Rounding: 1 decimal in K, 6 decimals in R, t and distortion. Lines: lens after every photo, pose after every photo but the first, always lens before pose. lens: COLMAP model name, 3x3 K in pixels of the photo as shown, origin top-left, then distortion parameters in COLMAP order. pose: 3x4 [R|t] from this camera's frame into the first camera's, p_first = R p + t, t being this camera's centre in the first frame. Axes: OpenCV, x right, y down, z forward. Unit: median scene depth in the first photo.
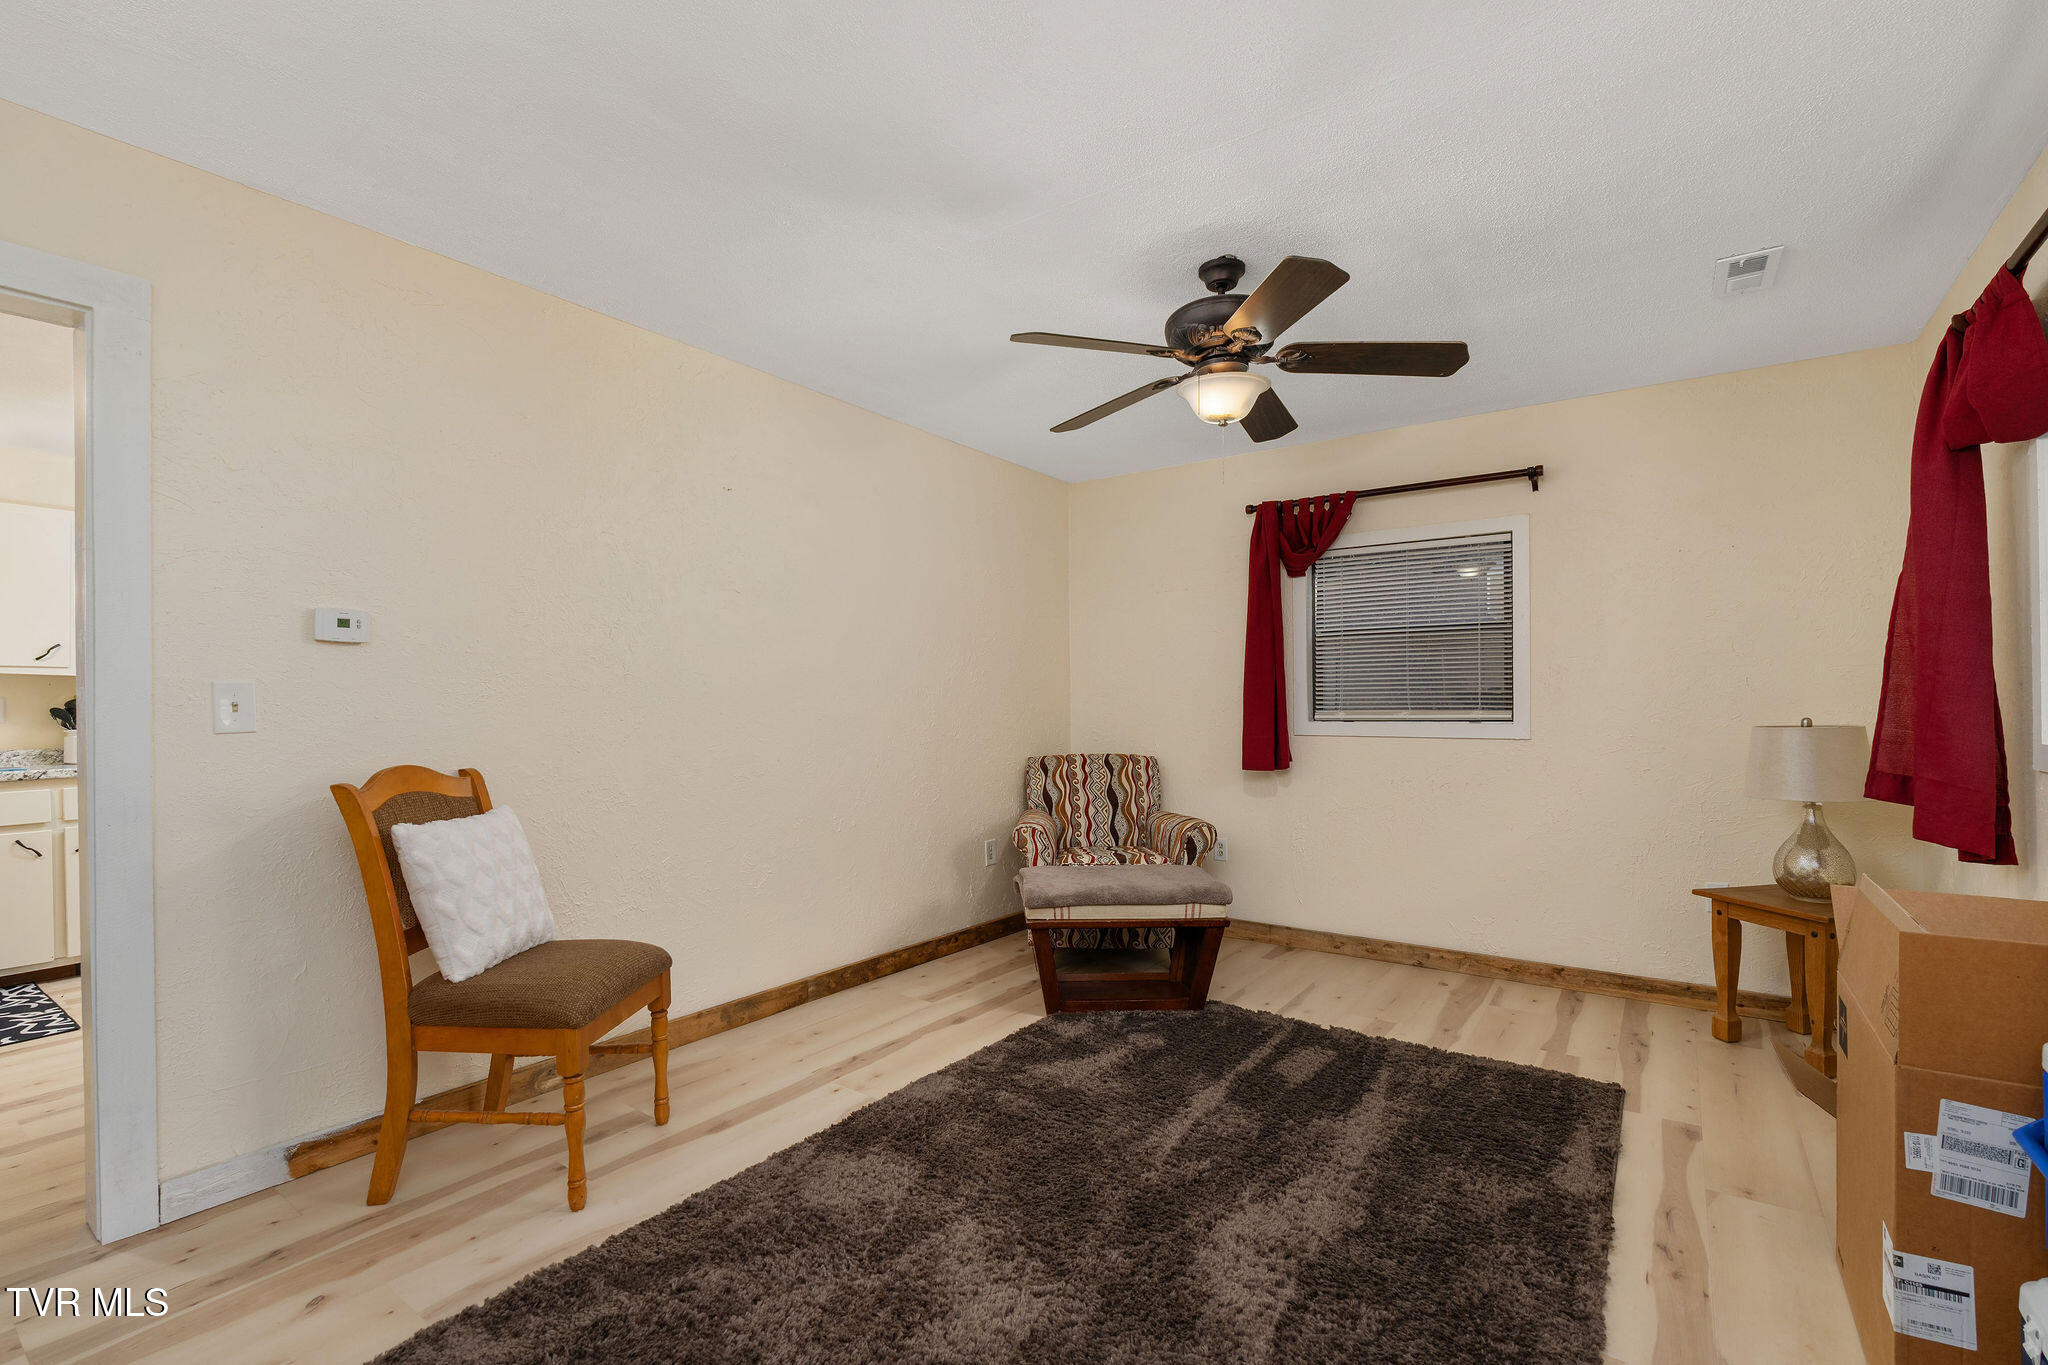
lens RADIAL K [[917.8, 0, 1023.3], [0, 917.8, 675.3], [0, 0, 1]] dist [0.000188, 0.000027]
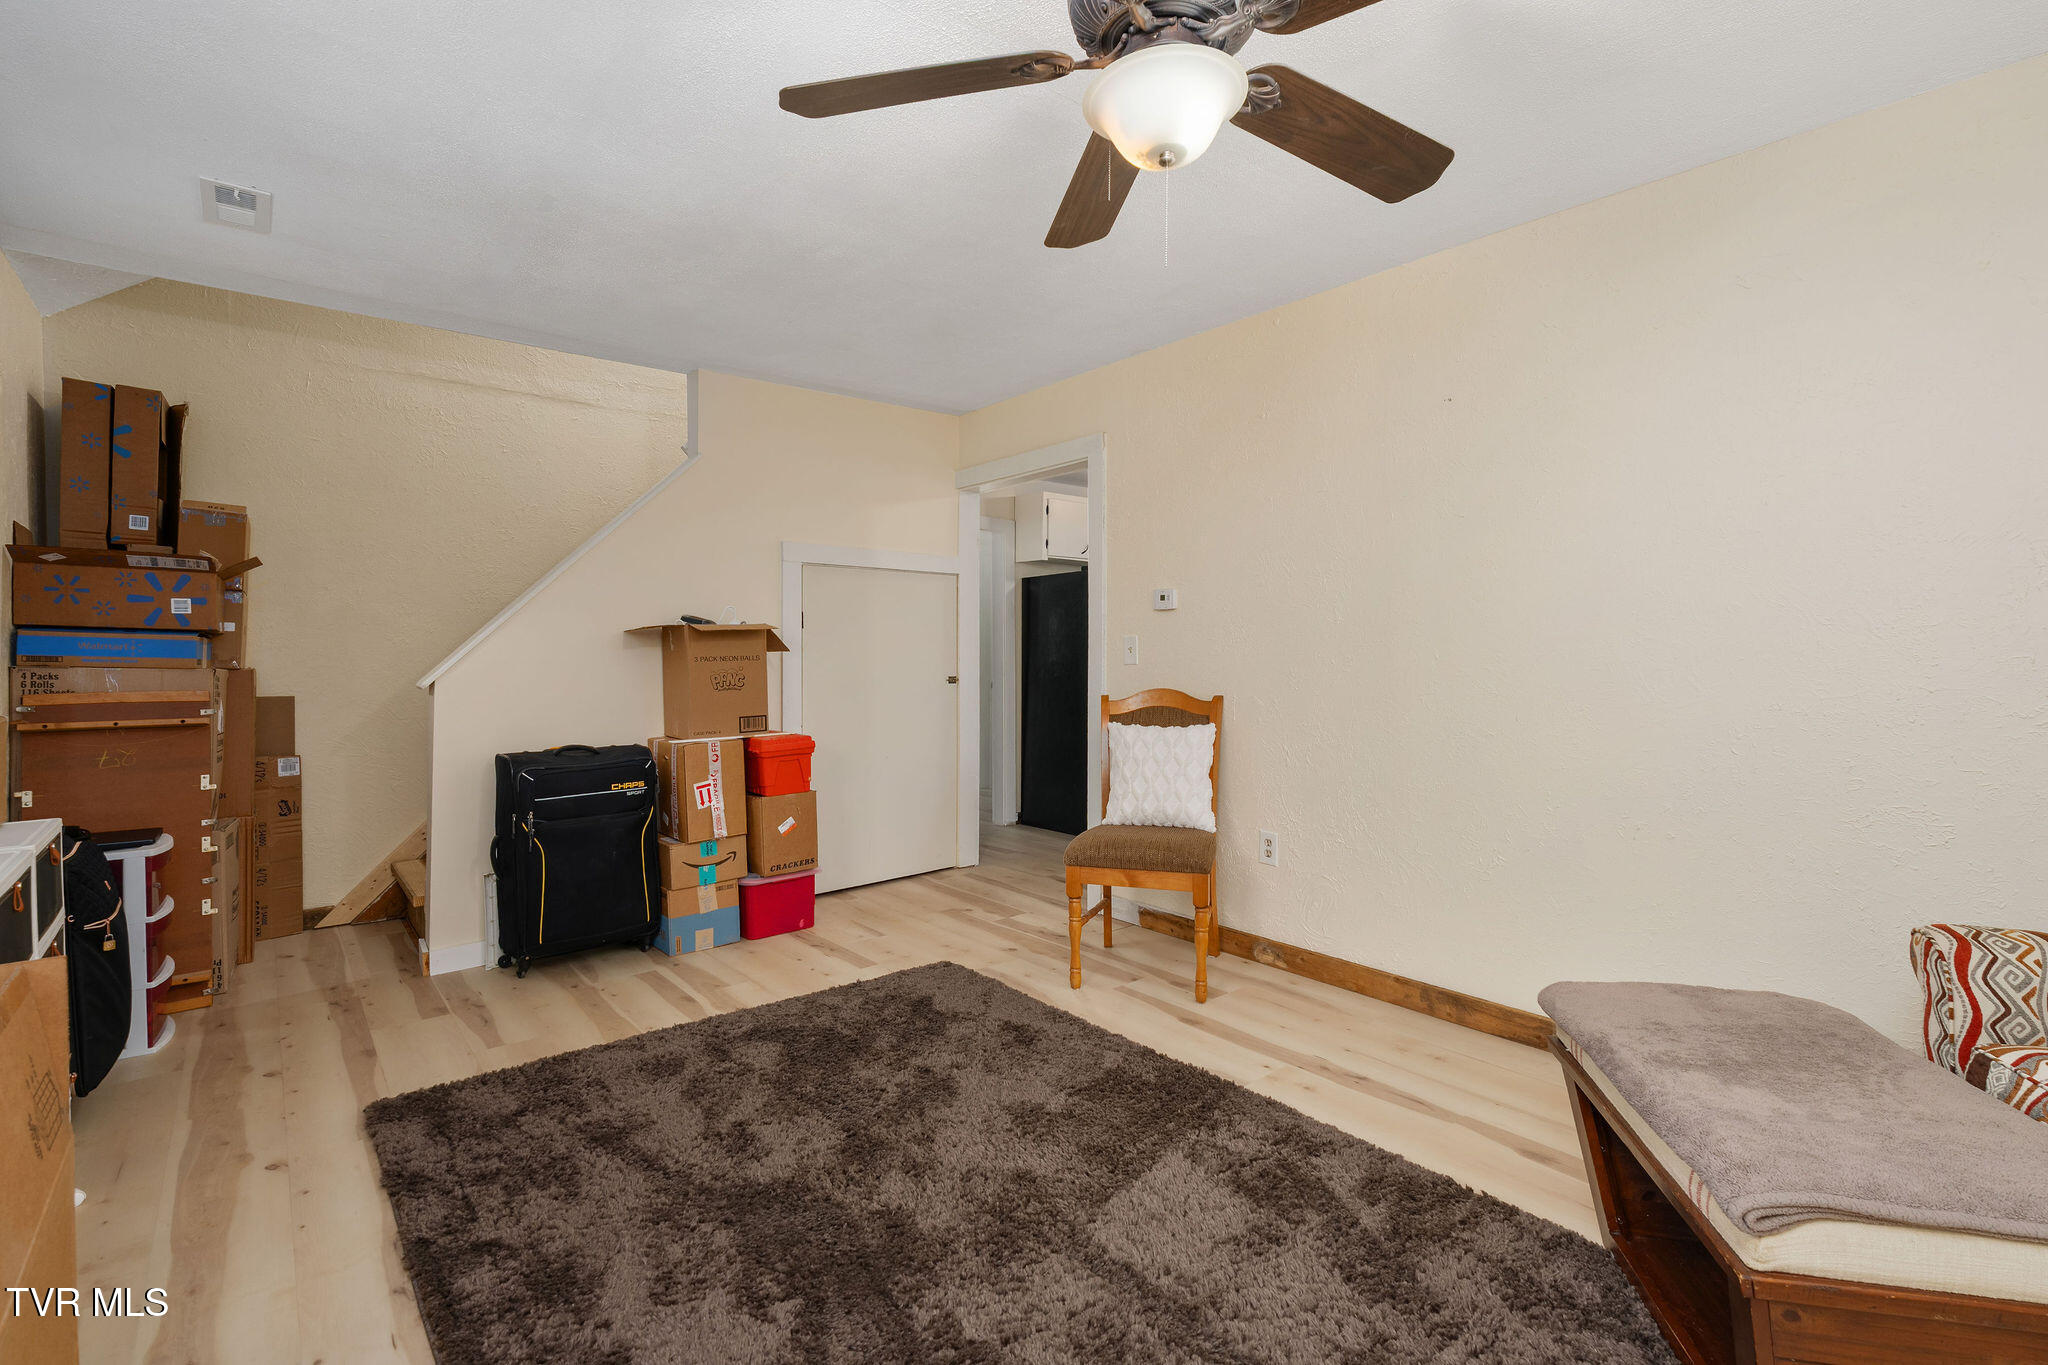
lens RADIAL K [[917.8, 0, 1023.3], [0, 917.8, 675.3], [0, 0, 1]] dist [0.000188, 0.000027]
pose [[-0.251790, 0.026284, -0.967425, 0.712266], [0.032860, 0.999287, 0.018597, 0.032854], [0.967224, -0.027107, -0.252474, 0.970060]]
